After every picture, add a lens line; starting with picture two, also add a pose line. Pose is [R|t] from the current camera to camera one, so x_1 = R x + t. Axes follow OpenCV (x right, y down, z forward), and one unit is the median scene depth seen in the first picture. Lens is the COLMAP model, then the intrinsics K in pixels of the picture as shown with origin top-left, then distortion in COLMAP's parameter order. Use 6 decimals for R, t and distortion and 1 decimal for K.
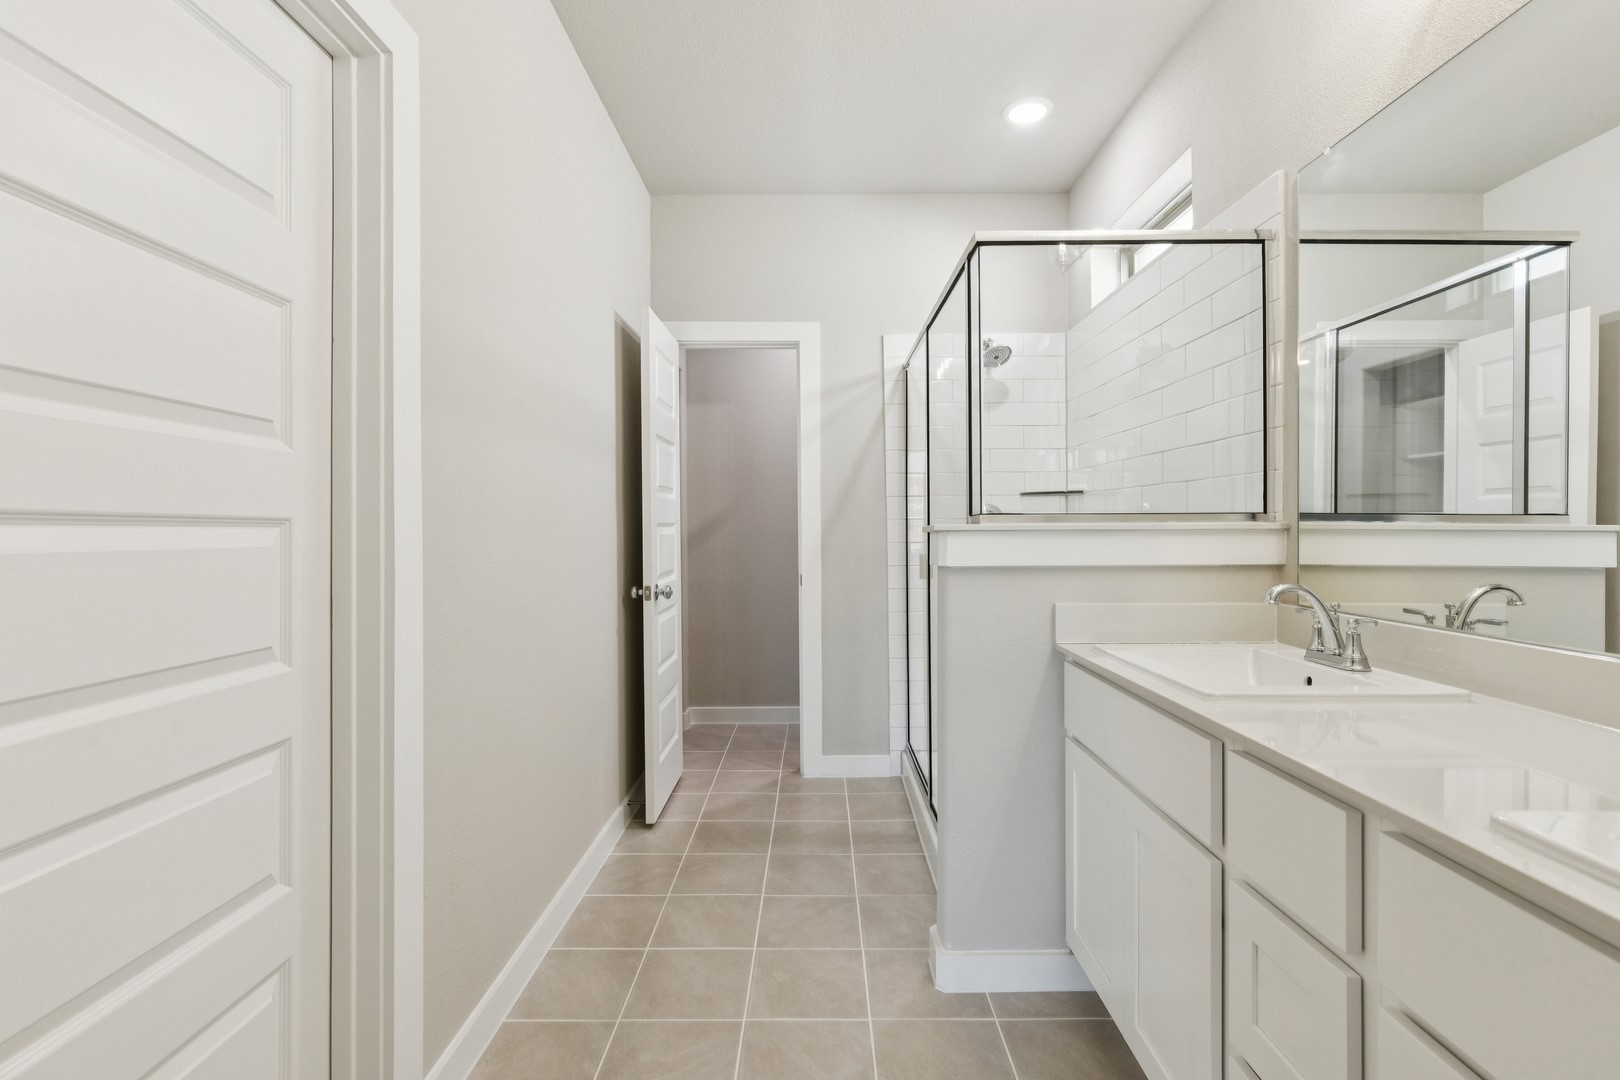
lens RADIAL K [[739.0, 0, 818.5], [0, 739.0, 528.0], [0, 0, 1]] dist [0.010265, -0.000008]
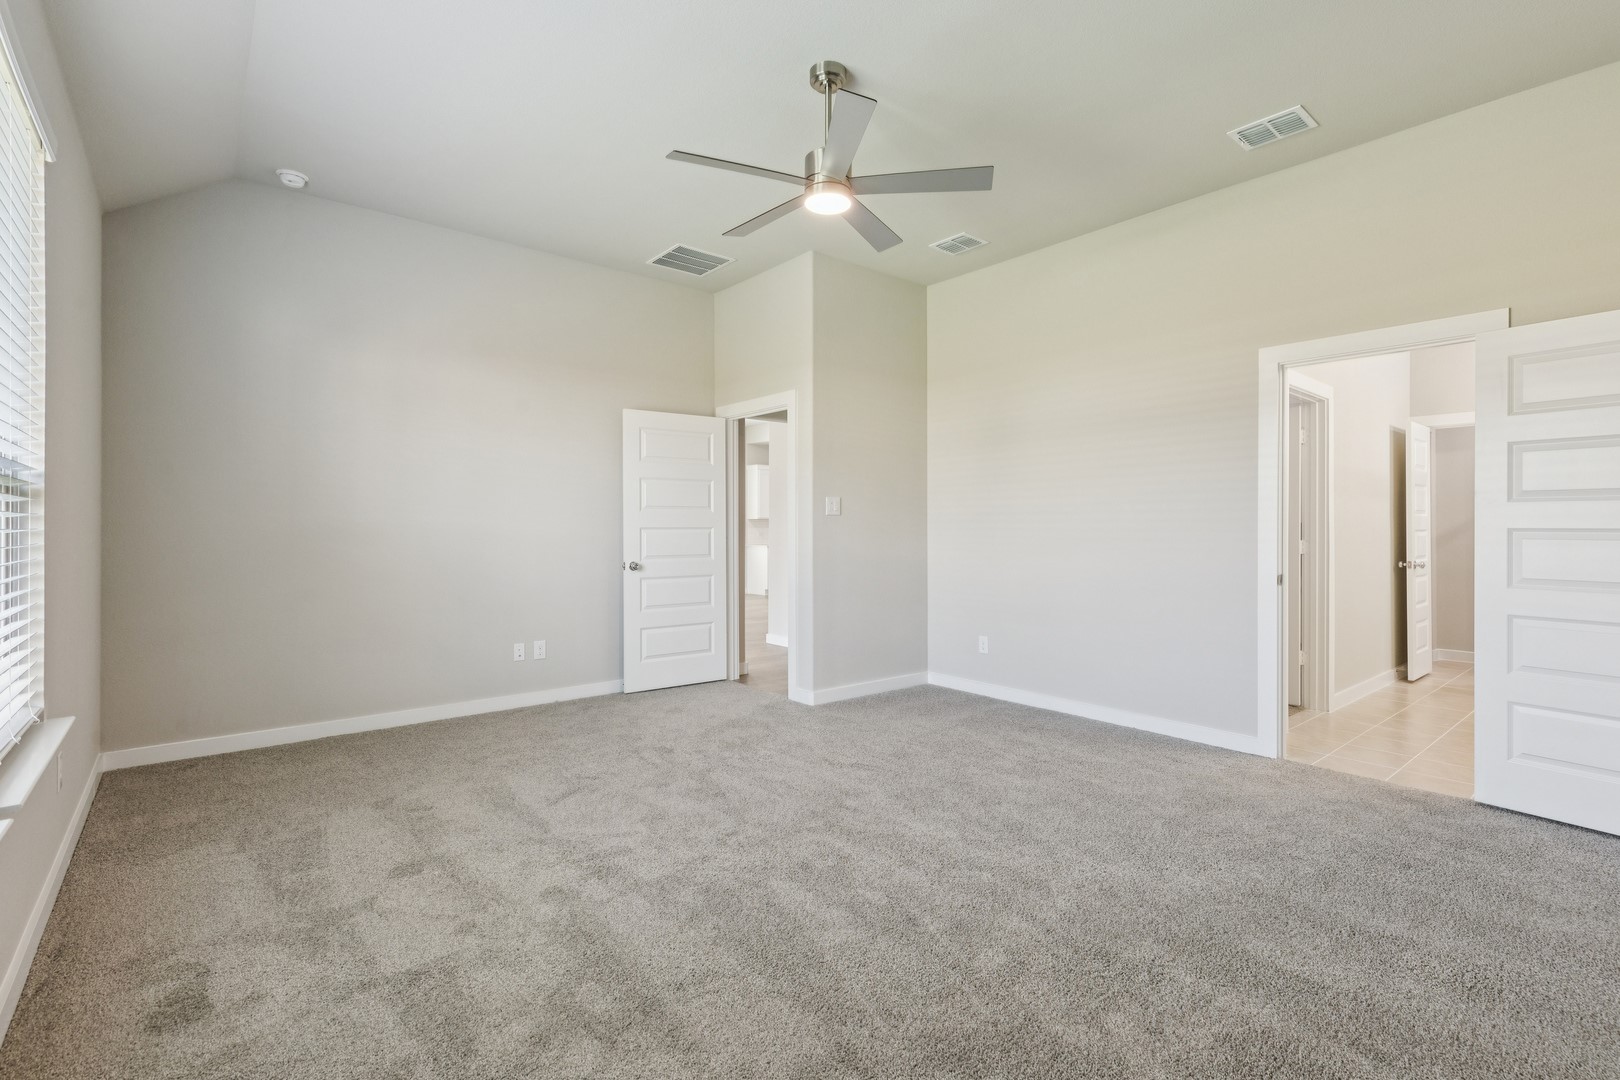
lens RADIAL K [[739.0, 0, 818.5], [0, 739.0, 526.4], [0, 0, 1]] dist [0.010265, -0.000008]
pose [[0.646221, 0.001457, -0.763149, 0.252278], [-0.011136, 0.999910, -0.007520, 0.017490], [0.763069, 0.013359, 0.646178, -1.421363]]
